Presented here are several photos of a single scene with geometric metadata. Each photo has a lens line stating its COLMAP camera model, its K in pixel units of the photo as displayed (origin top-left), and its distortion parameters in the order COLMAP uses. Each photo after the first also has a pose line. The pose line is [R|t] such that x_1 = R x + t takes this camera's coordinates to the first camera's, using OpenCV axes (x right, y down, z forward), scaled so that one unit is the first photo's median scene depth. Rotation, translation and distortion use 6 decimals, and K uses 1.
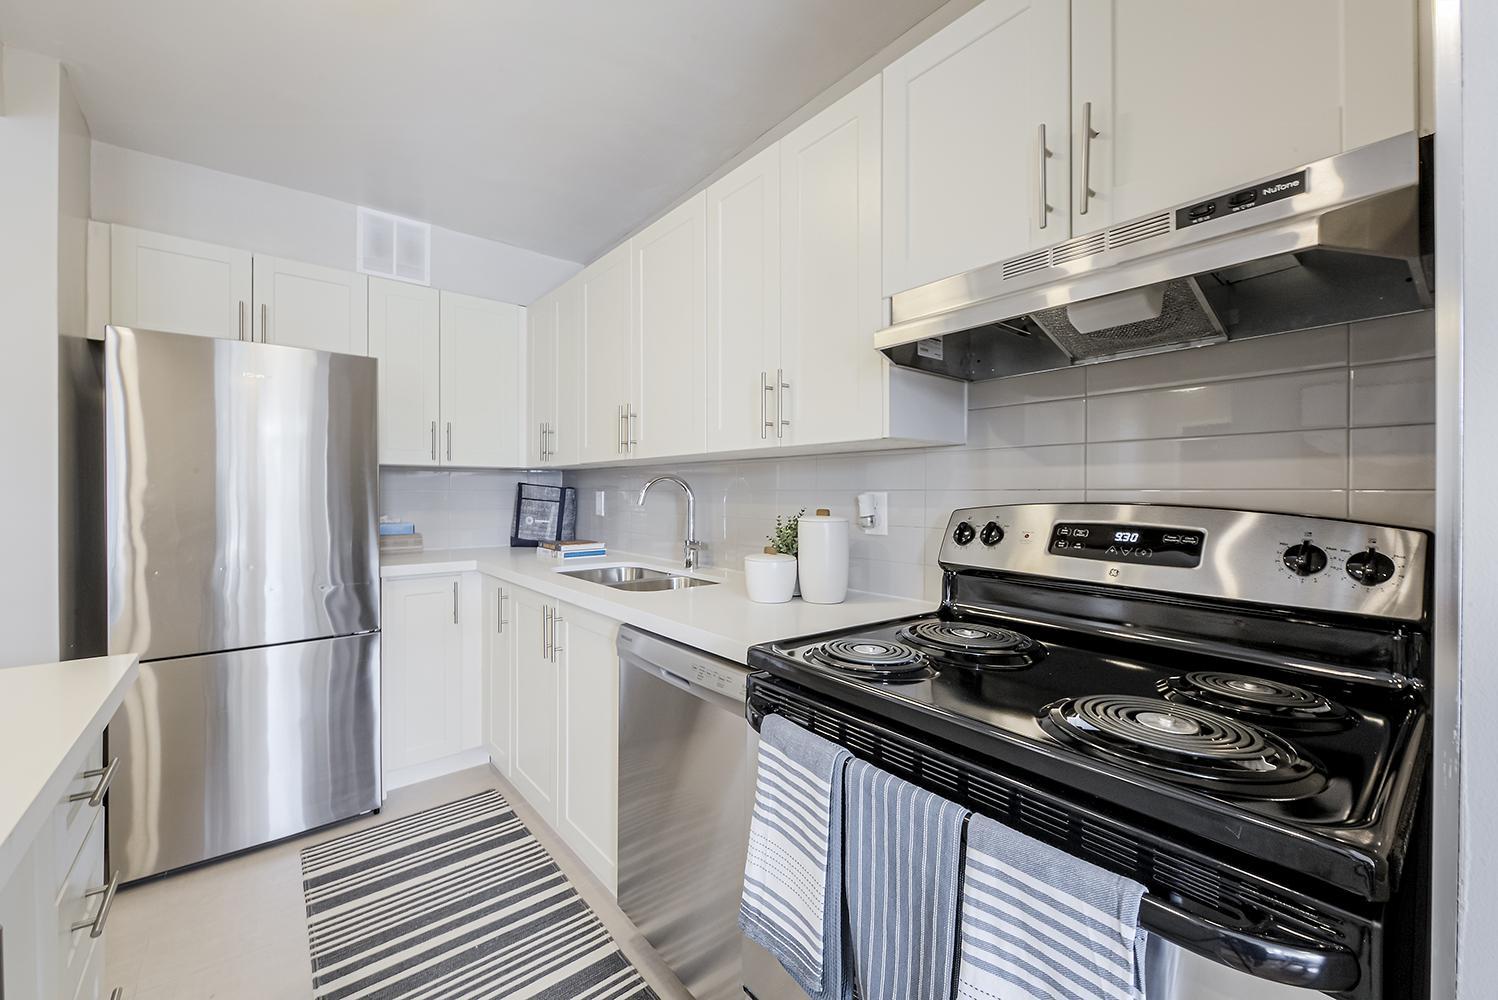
lens RADIAL K [[591.7, 0, 748.9], [0, 591.7, 493.3], [0, 0, 1]] dist [0.000786, 0.000043]
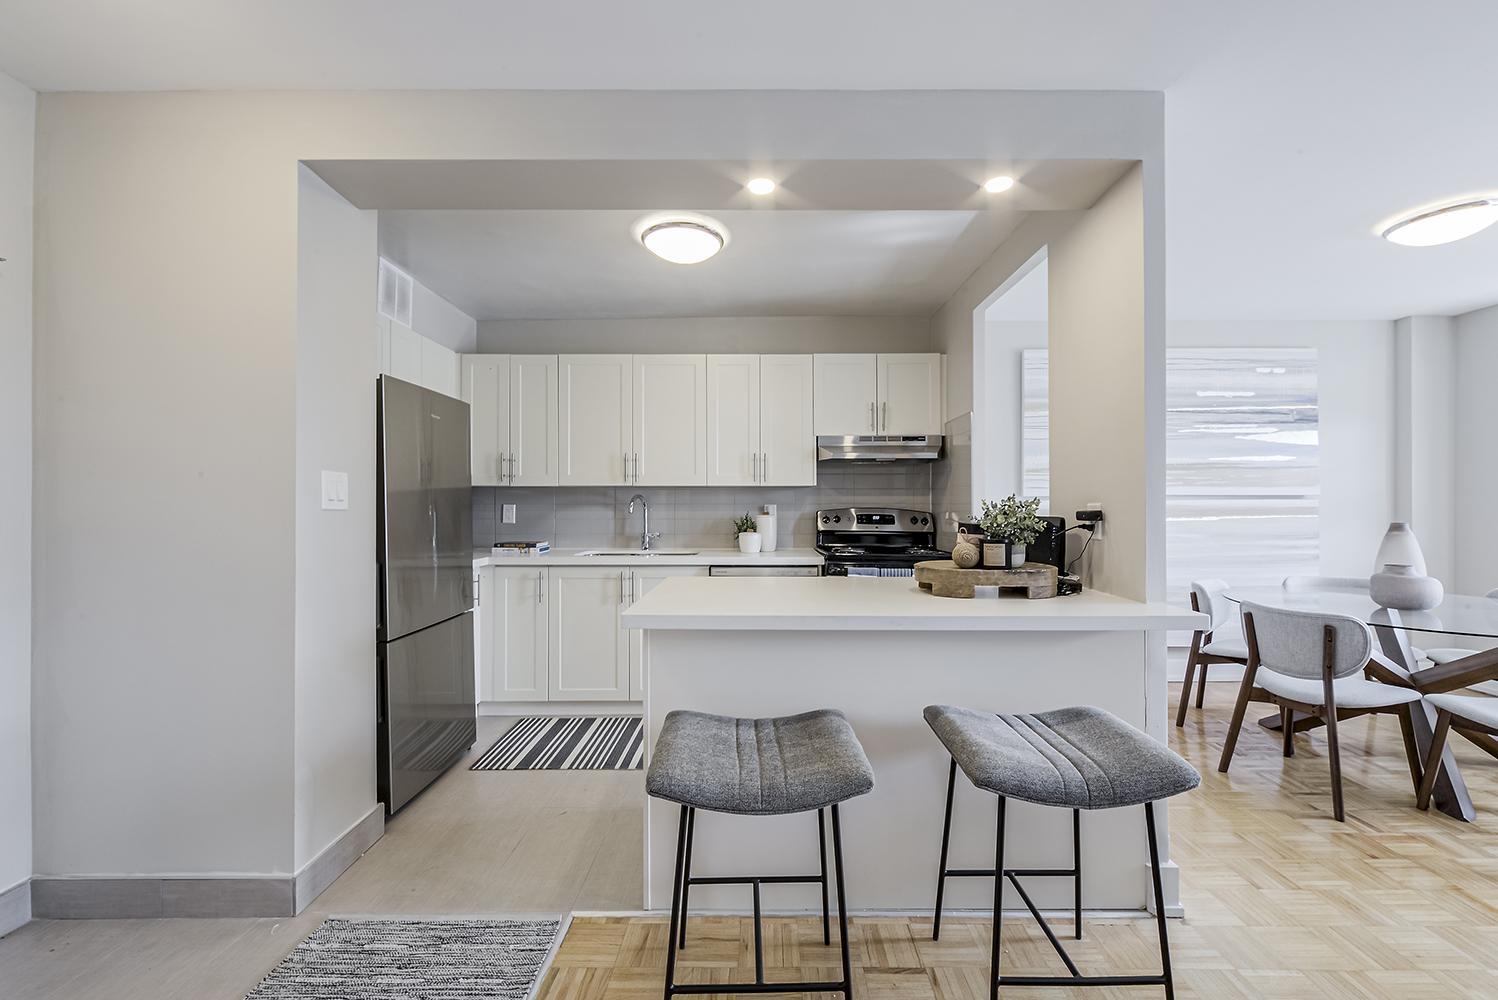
lens RADIAL K [[601.4, 0, 752.2], [0, 601.4, 501.8], [0, 0, 1]] dist [-0.000277, -0.000148]
pose [[0.635952, 0.004519, 0.771715, -2.205732], [0.003585, 0.999955, -0.008810, 0.007619], [-0.771720, 0.008370, 0.635907, -0.598486]]
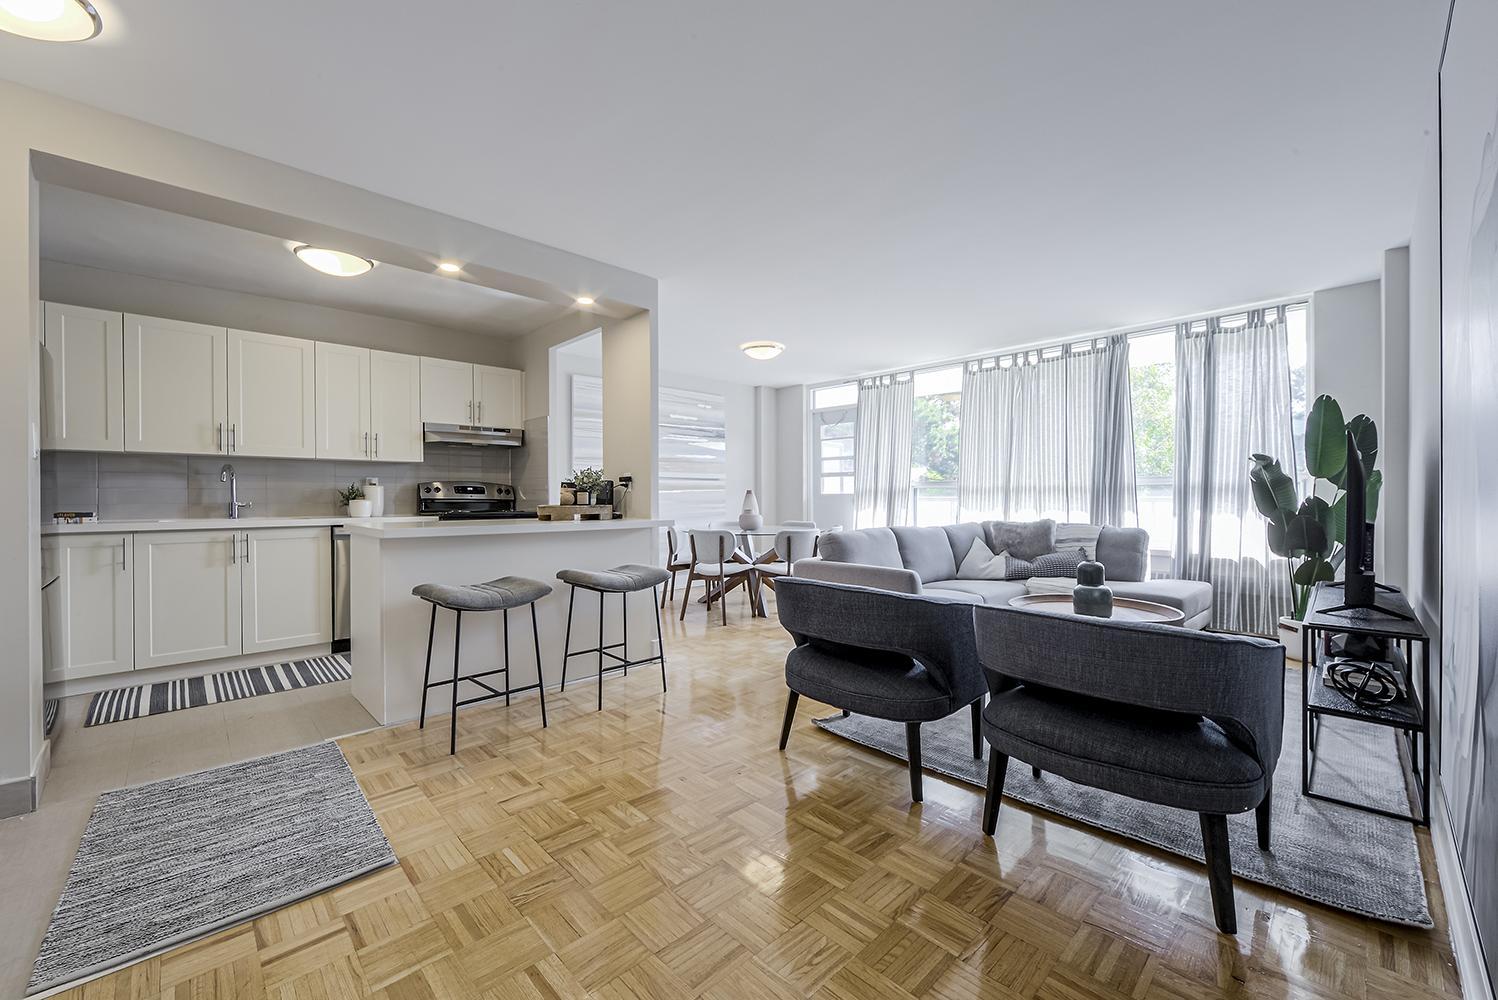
lens RADIAL K [[601.4, 0, 752.2], [0, 601.4, 501.8], [0, 0, 1]] dist [-0.000277, -0.000148]
pose [[-0.084542, -0.005994, 0.996402, -3.559160], [0.007804, 0.999947, 0.006677, 0.136481], [-0.996389, 0.008341, -0.084491, -0.660675]]
